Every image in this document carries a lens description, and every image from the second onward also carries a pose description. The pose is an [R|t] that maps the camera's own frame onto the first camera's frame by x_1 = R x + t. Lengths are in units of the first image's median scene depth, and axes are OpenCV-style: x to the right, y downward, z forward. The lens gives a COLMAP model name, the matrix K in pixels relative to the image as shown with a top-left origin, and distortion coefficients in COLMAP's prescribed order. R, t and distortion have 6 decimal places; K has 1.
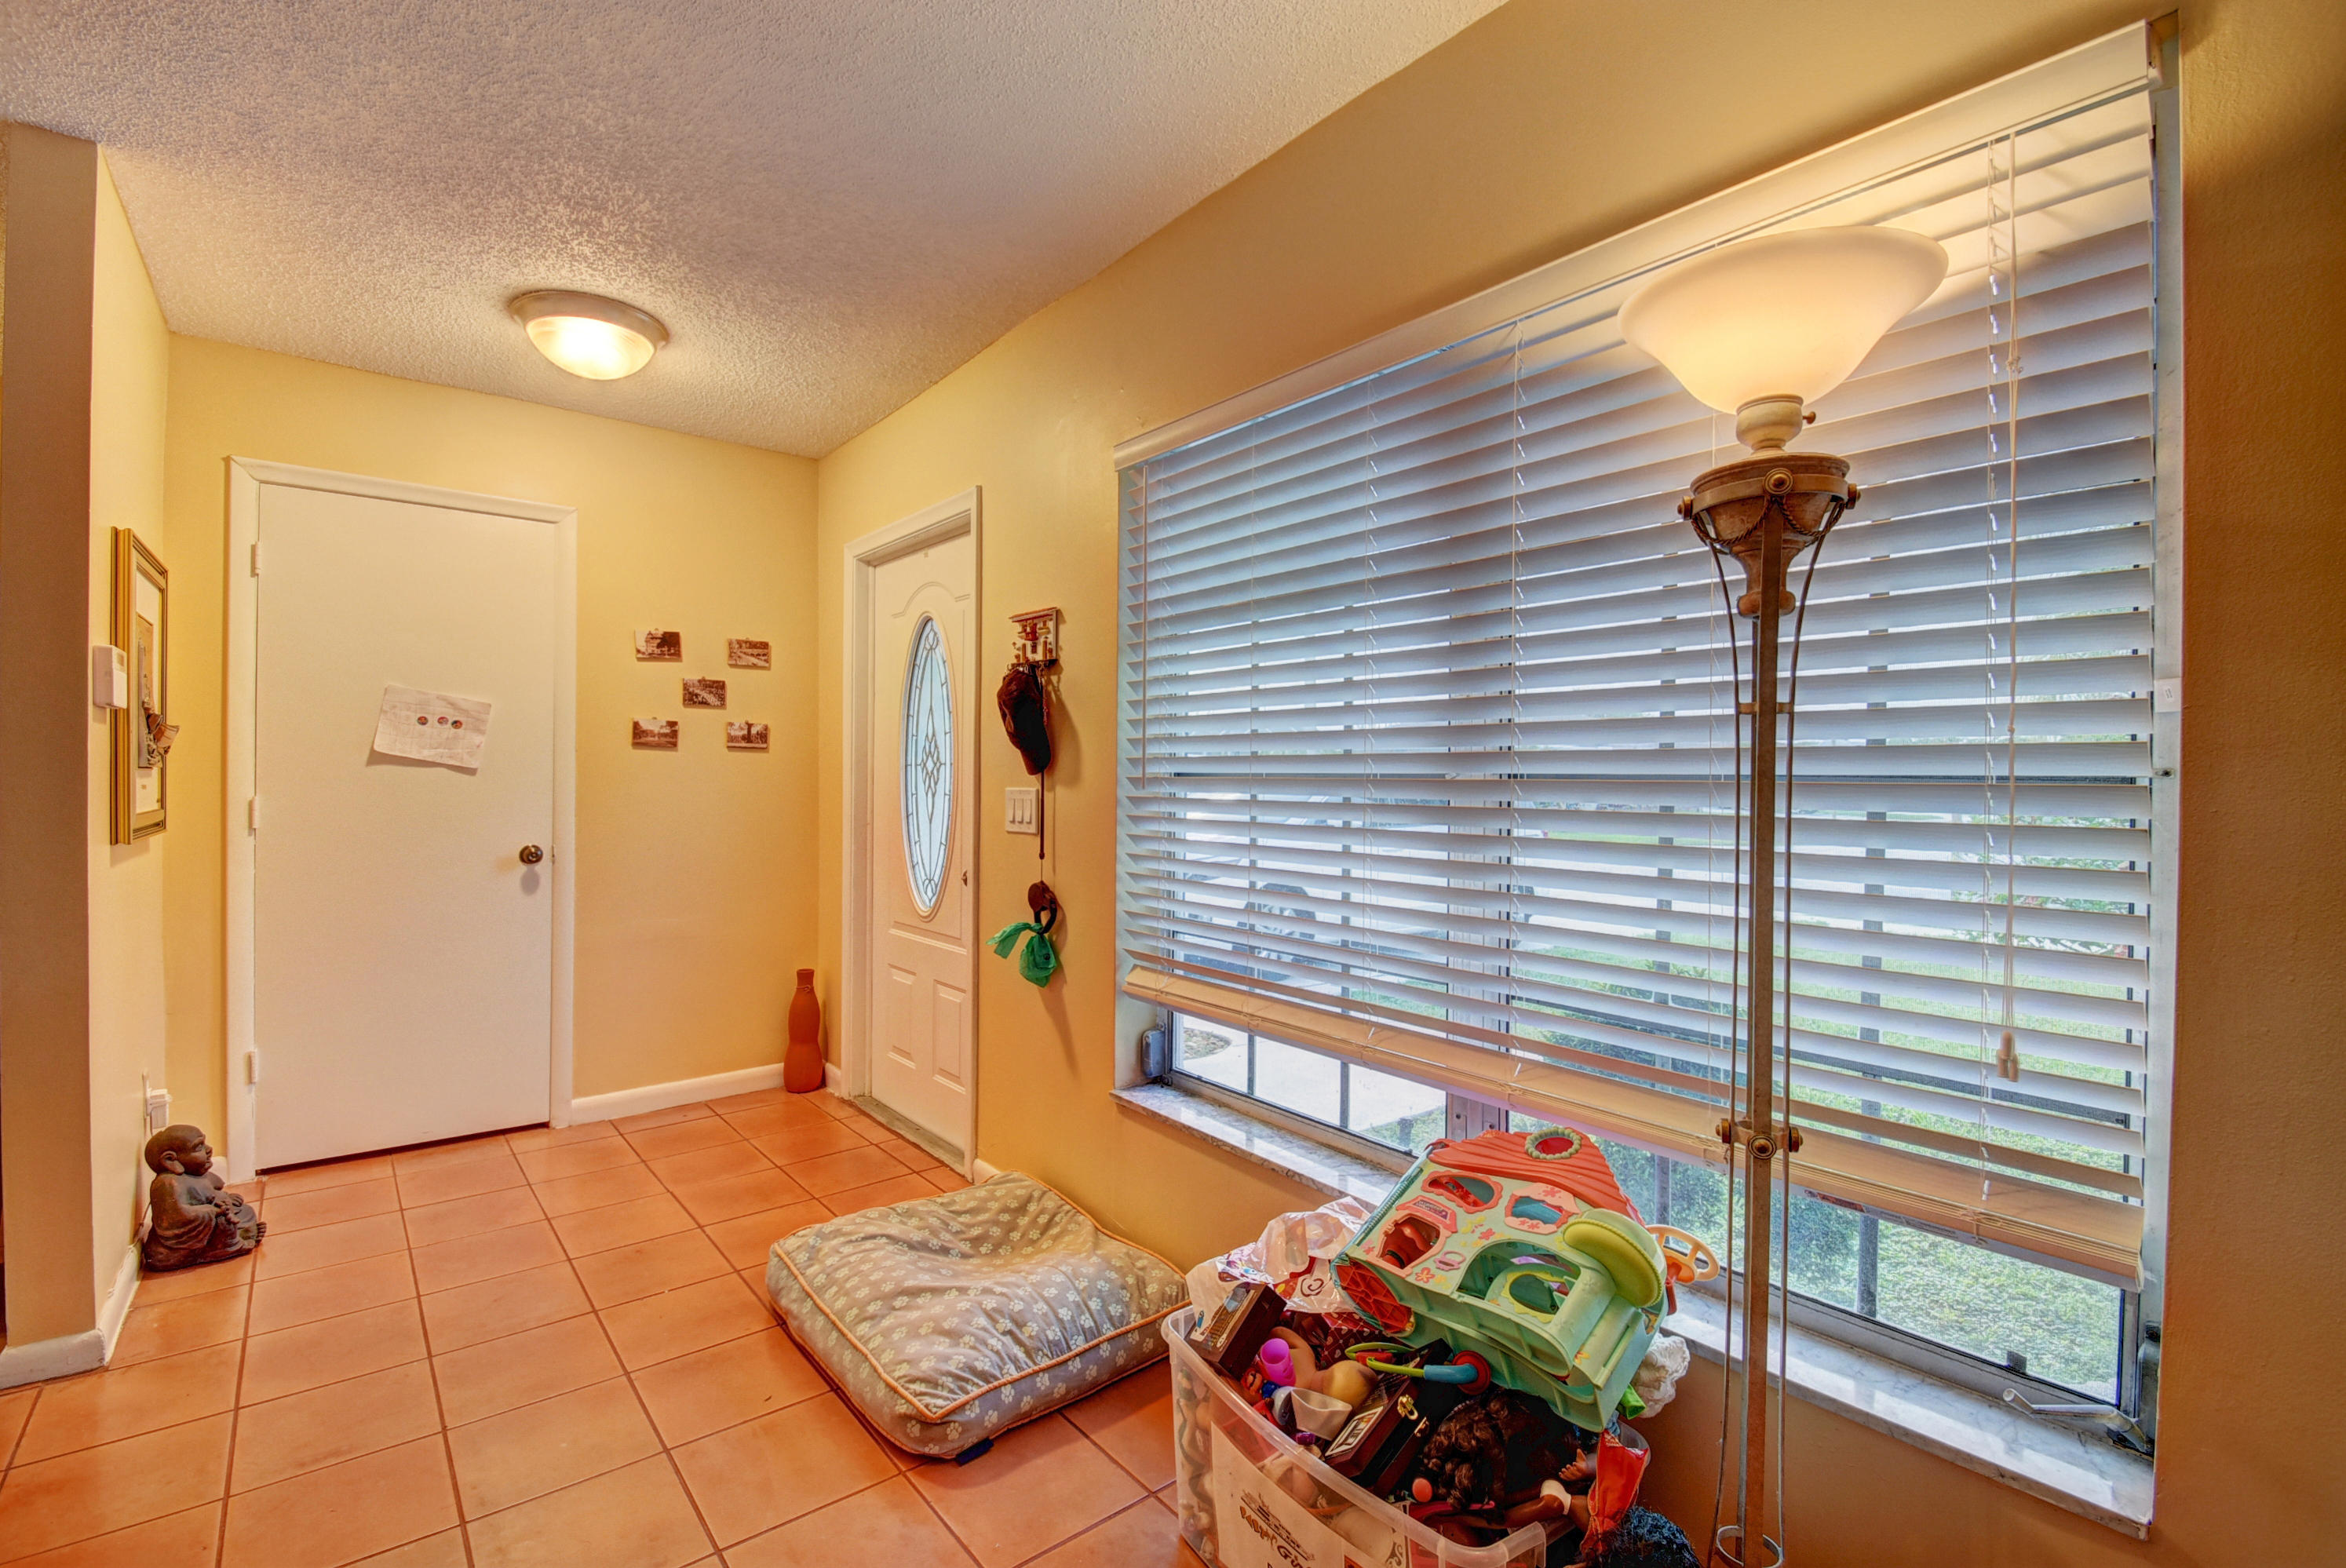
lens RADIAL K [[1027.2, 0, 1173.0], [0, 1027.2, 784.0], [0, 0, 1]] dist [0.003186, 0.000637]
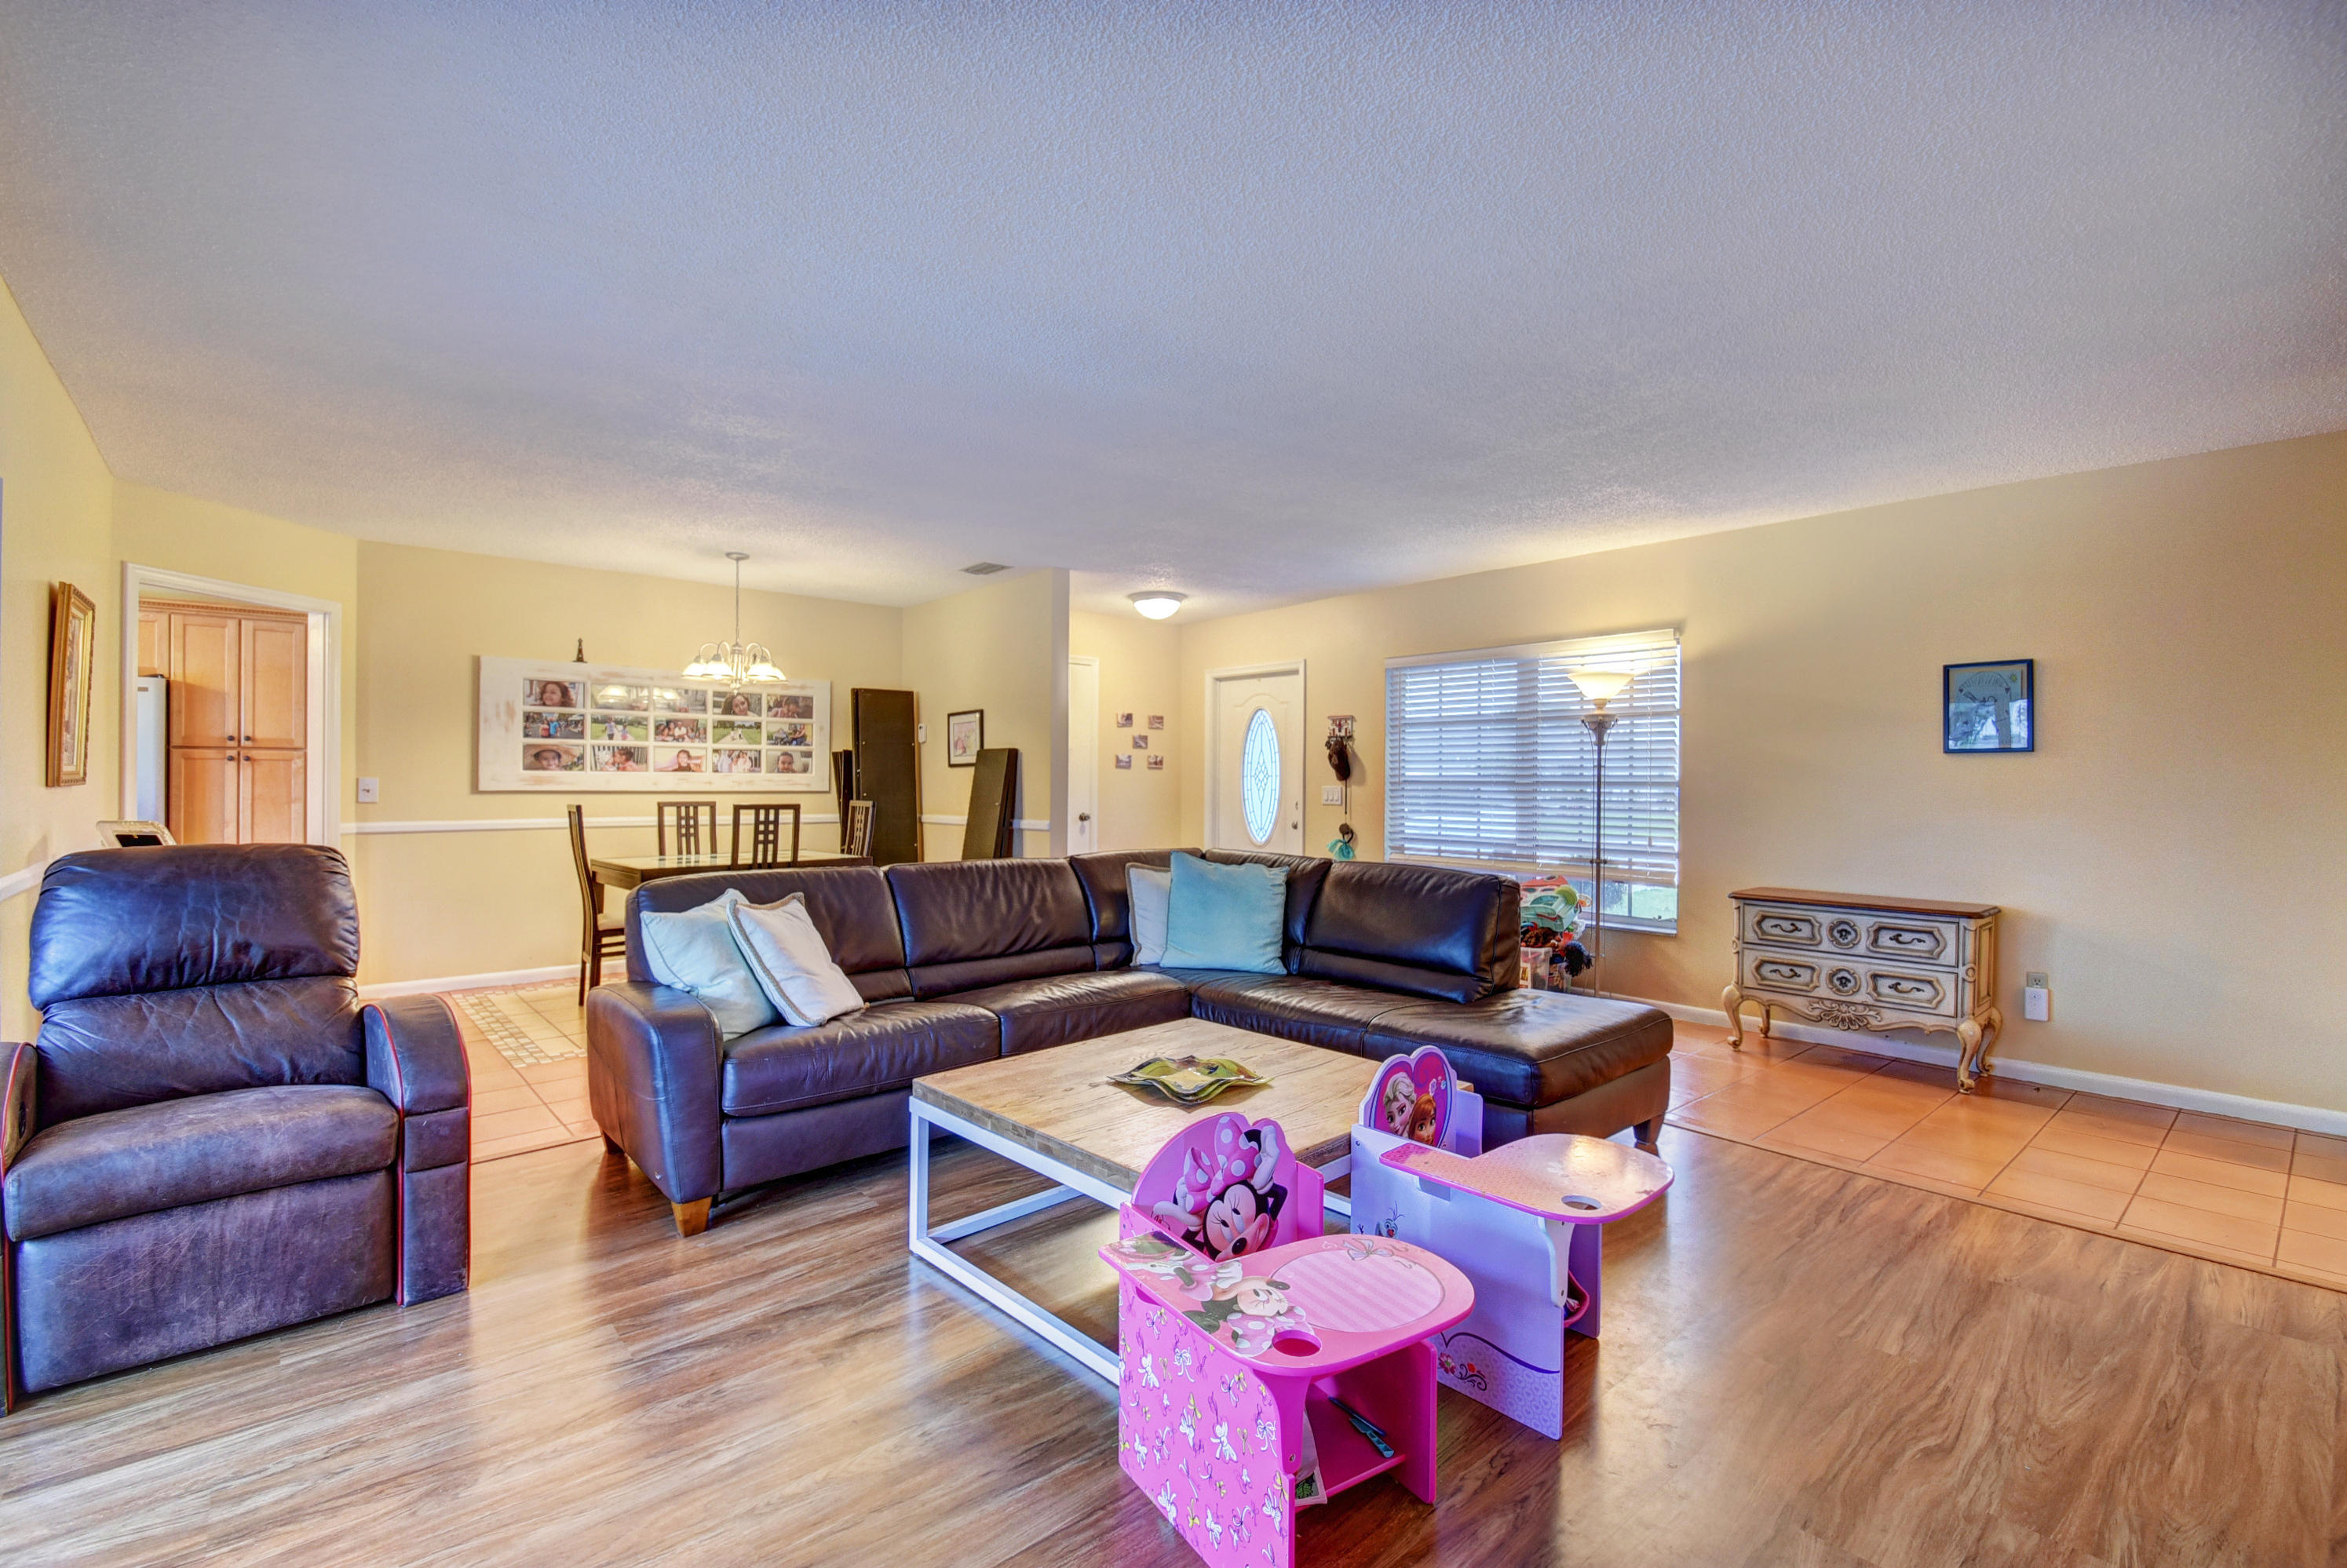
lens RADIAL K [[1027.6, 0, 1173.5], [0, 1027.6, 784.0], [0, 0, 1]] dist [0.003186, 0.000637]
pose [[0.999590, 0.000456, 0.028620, -0.613936], [-0.000291, 0.999983, -0.005795, 0.013144], [-0.028622, 0.005785, 0.999574, -1.498730]]
